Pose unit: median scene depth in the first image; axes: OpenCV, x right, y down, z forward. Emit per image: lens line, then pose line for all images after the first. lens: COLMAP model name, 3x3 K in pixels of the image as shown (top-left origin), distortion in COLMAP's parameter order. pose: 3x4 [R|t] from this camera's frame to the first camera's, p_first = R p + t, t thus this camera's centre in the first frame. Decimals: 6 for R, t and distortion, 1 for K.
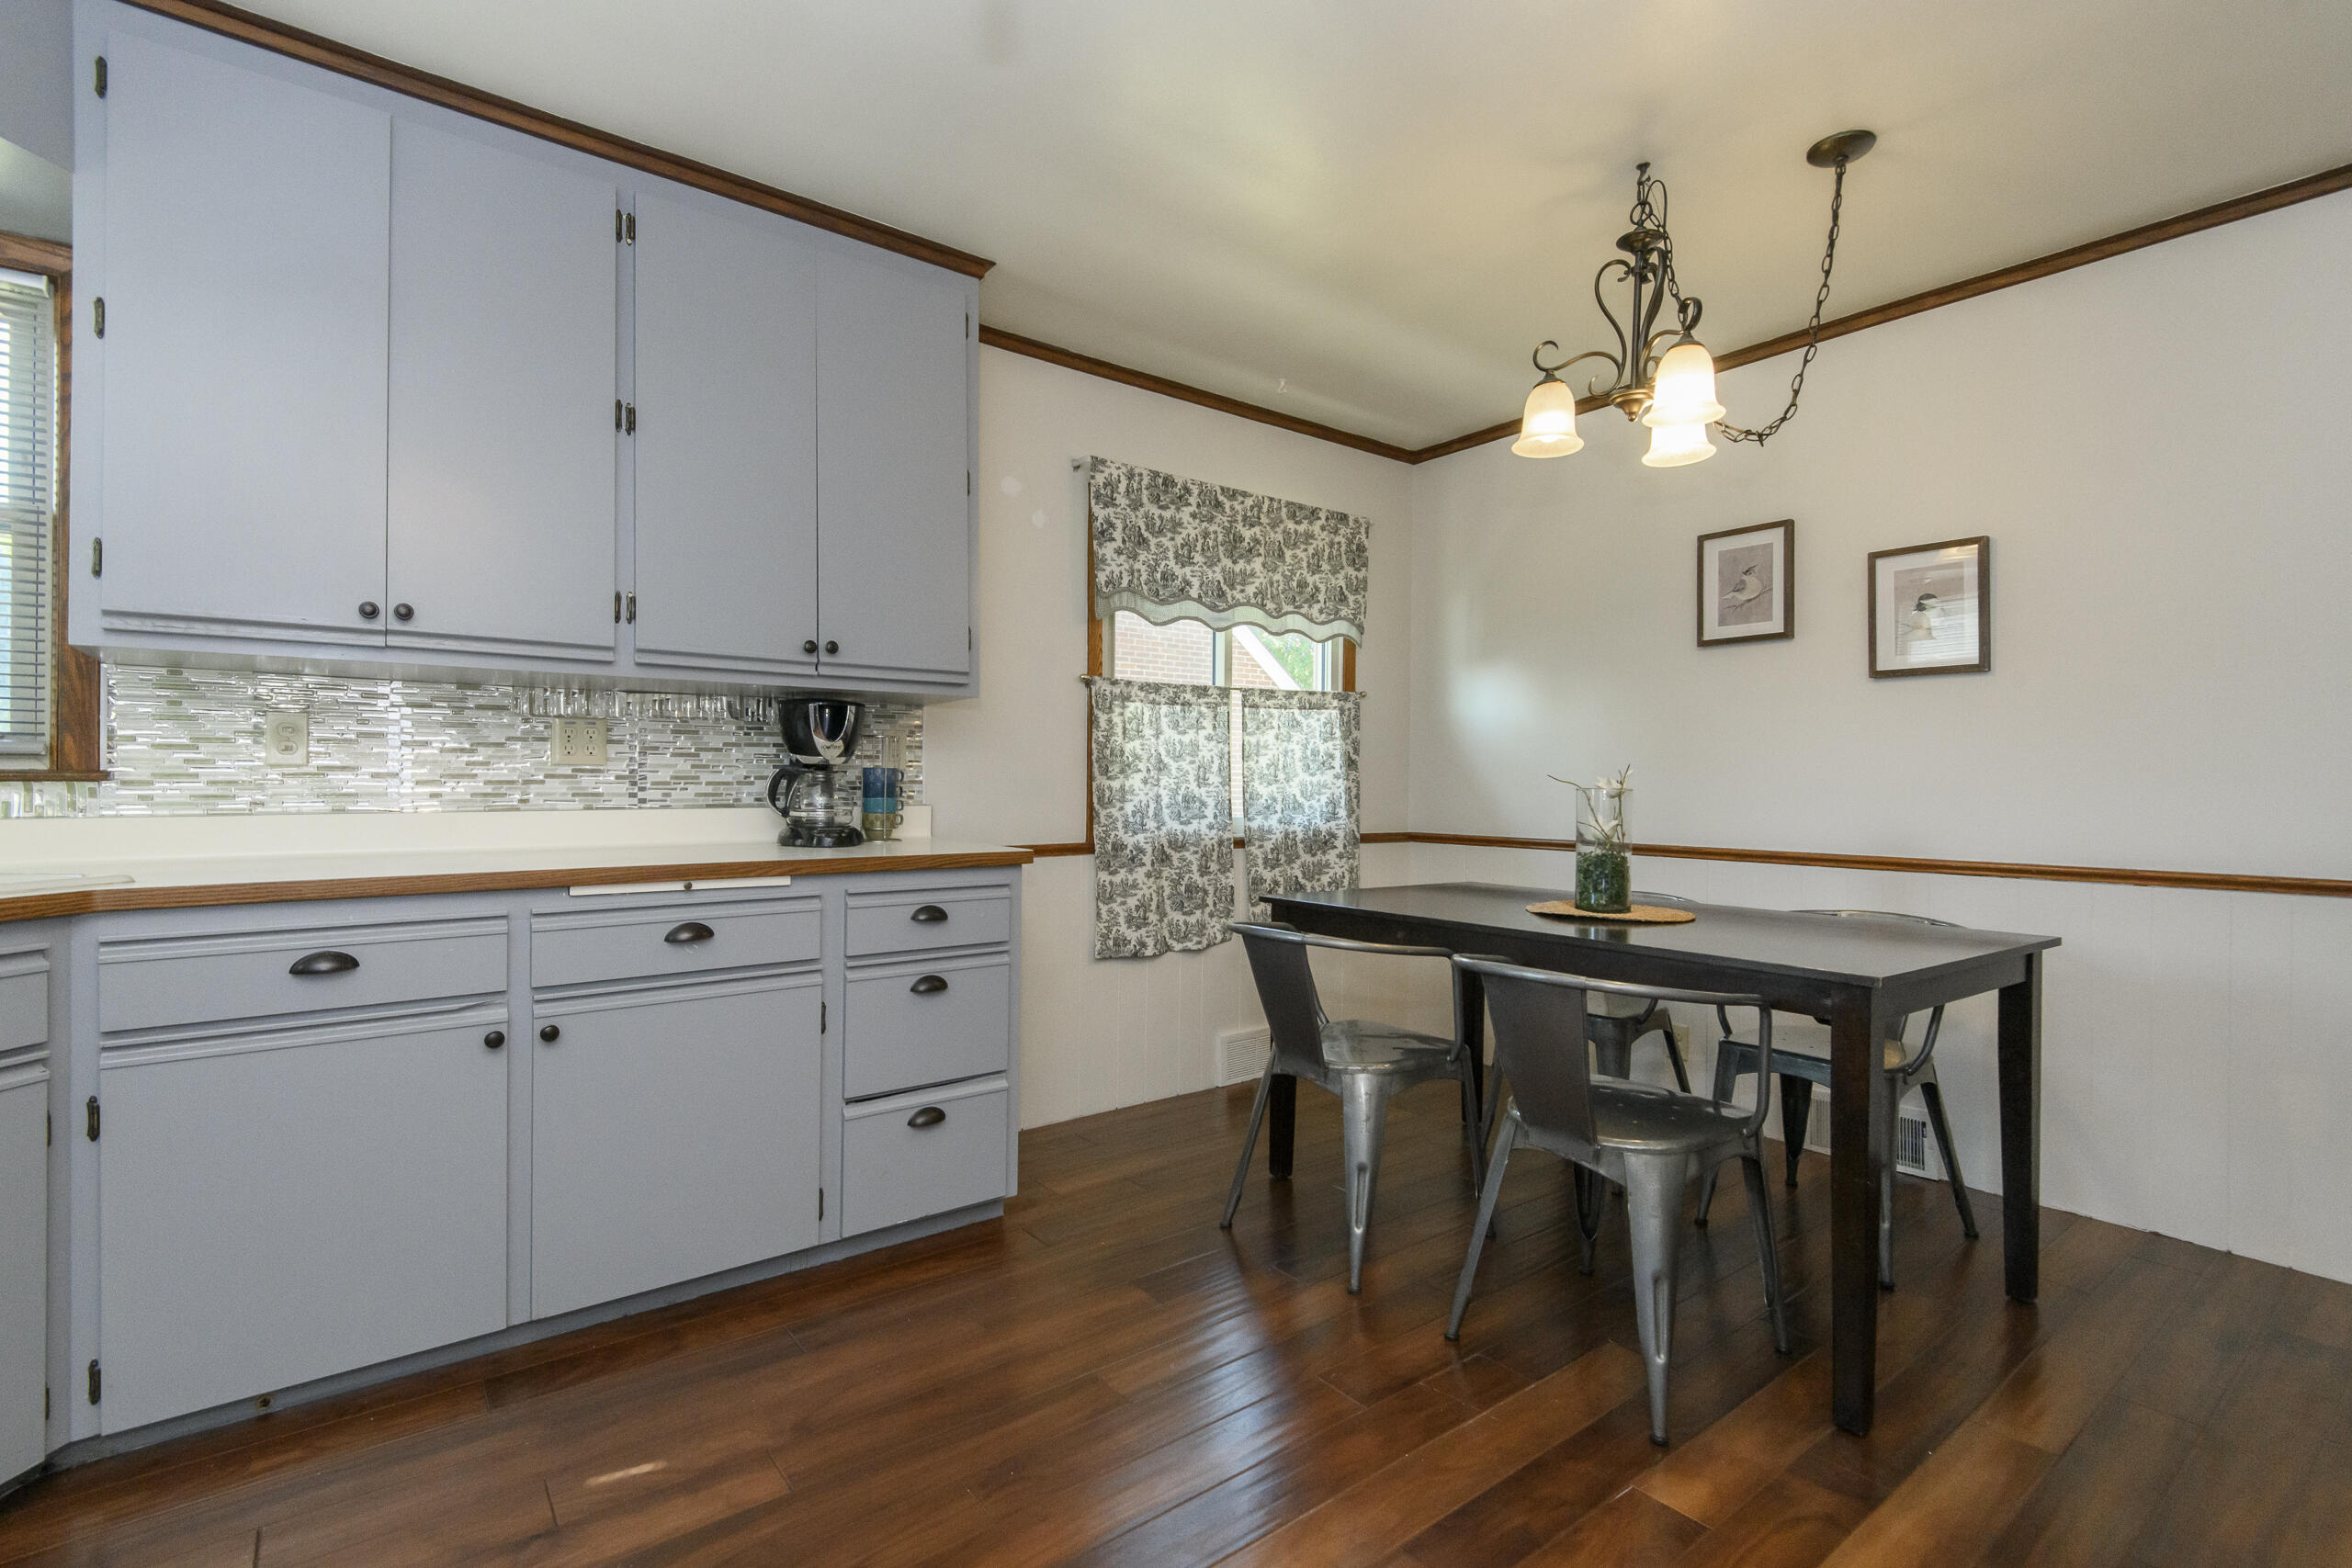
lens RADIAL K [[1078.8, 0, 1173.9], [0, 1078.8, 778.5], [0, 0, 1]] dist [0.019315, -0.013770]
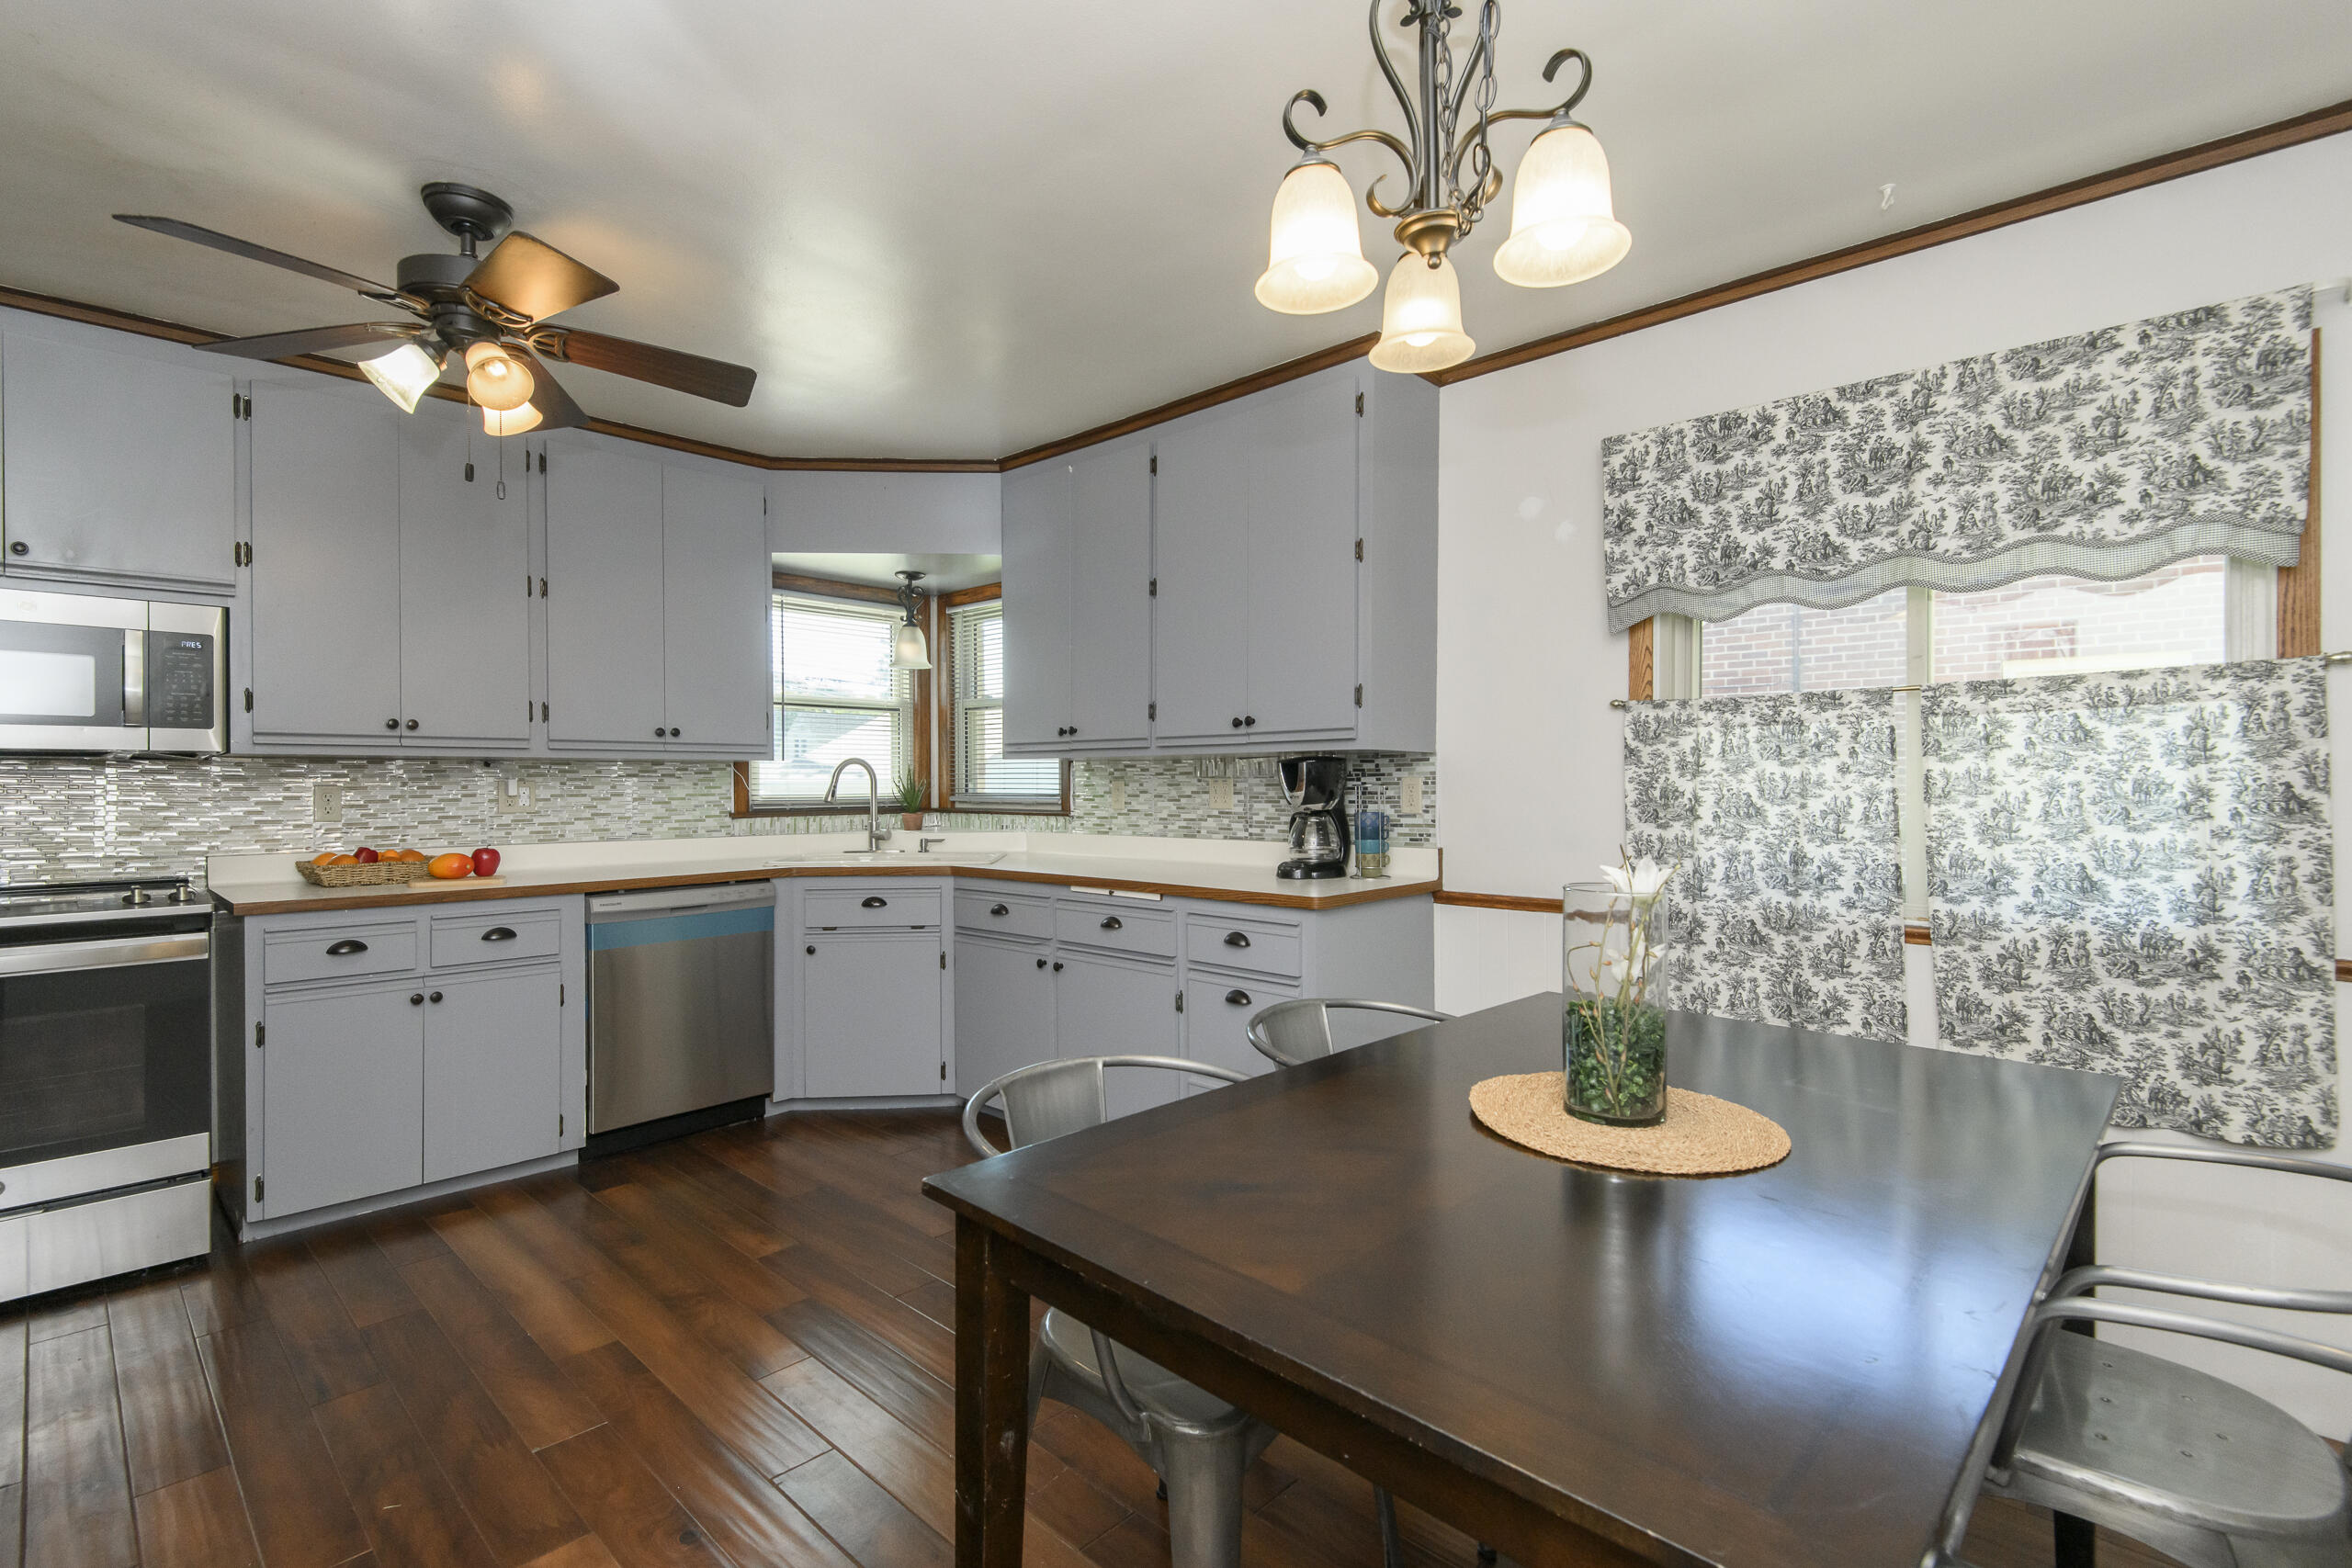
lens RADIAL K [[1078.8, 0, 1195.0], [0, 1078.8, 784.2], [0, 0, 1]] dist [0.019315, -0.013770]
pose [[0.155770, -0.005092, -0.987780, 0.719710], [0.004901, 0.999978, -0.004382, -0.031855], [0.987781, -0.004158, 0.155791, 0.576879]]
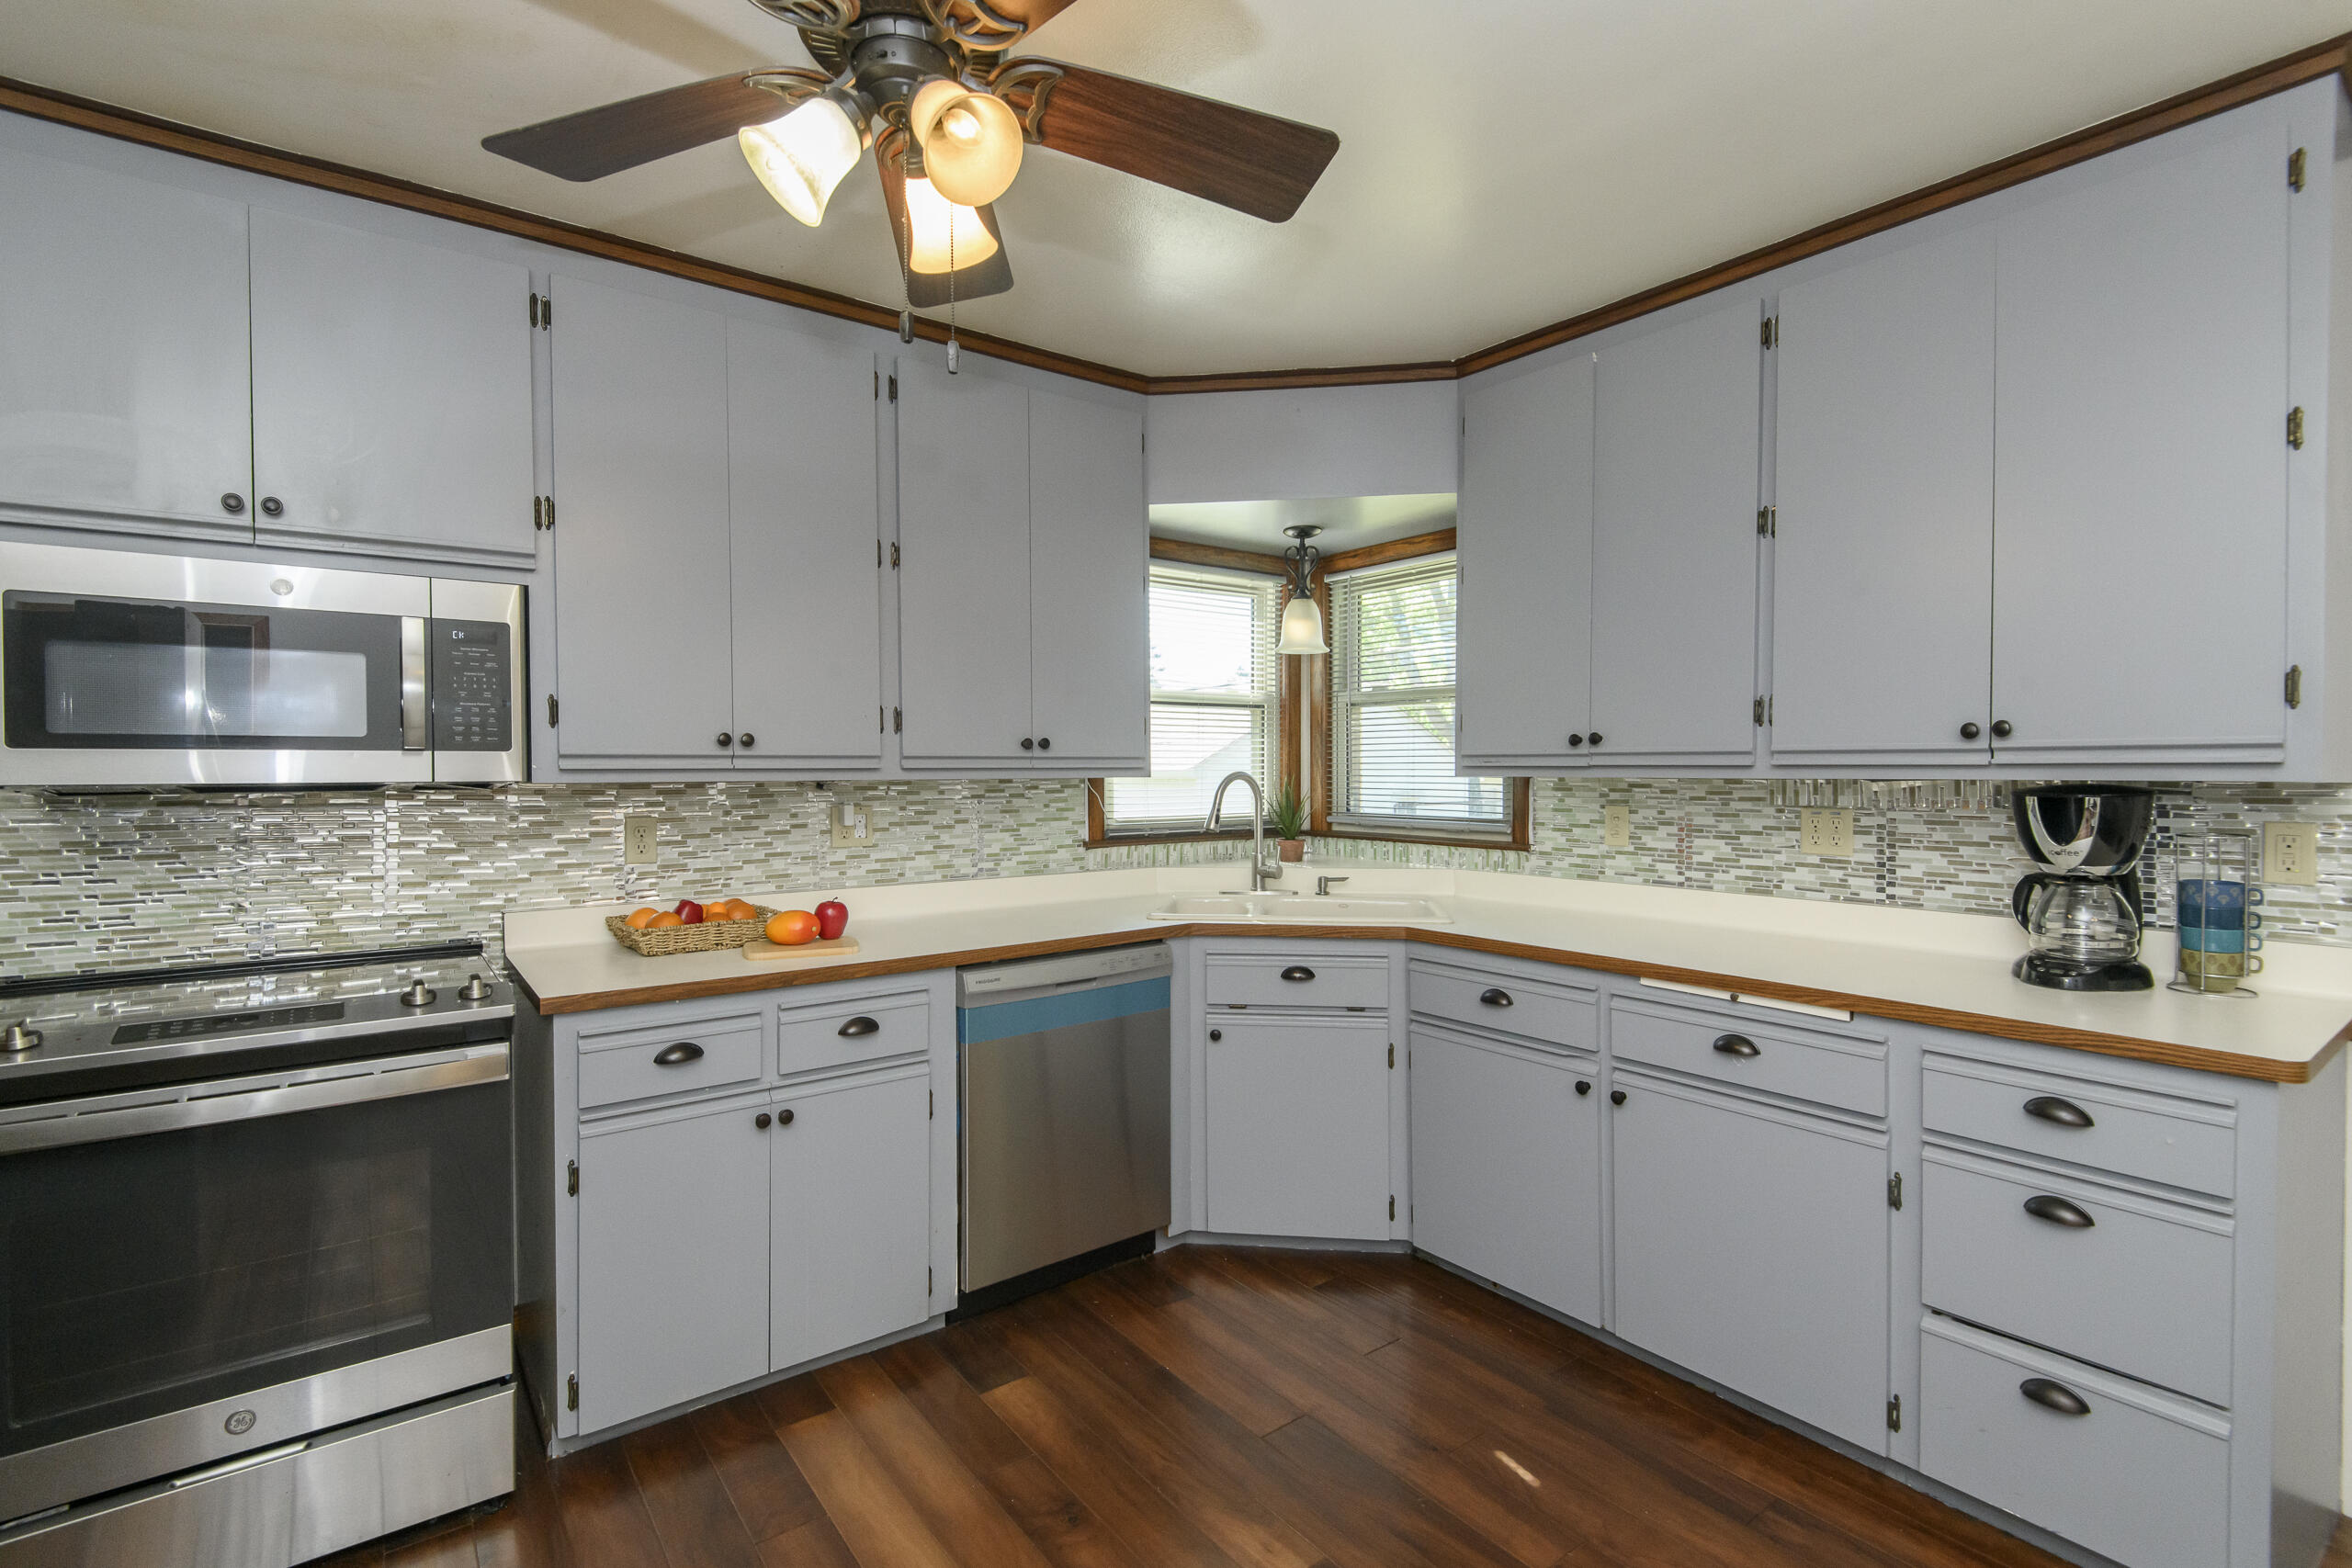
lens RADIAL K [[1078.8, 0, 1184.4], [0, 1078.8, 786.3], [0, 0, 1]] dist [0.019315, -0.013770]
pose [[-0.012484, 0.012532, -0.999844, 0.361624], [0.002569, 0.999919, 0.012501, -0.071060], [0.999919, -0.002413, -0.012515, 0.332936]]
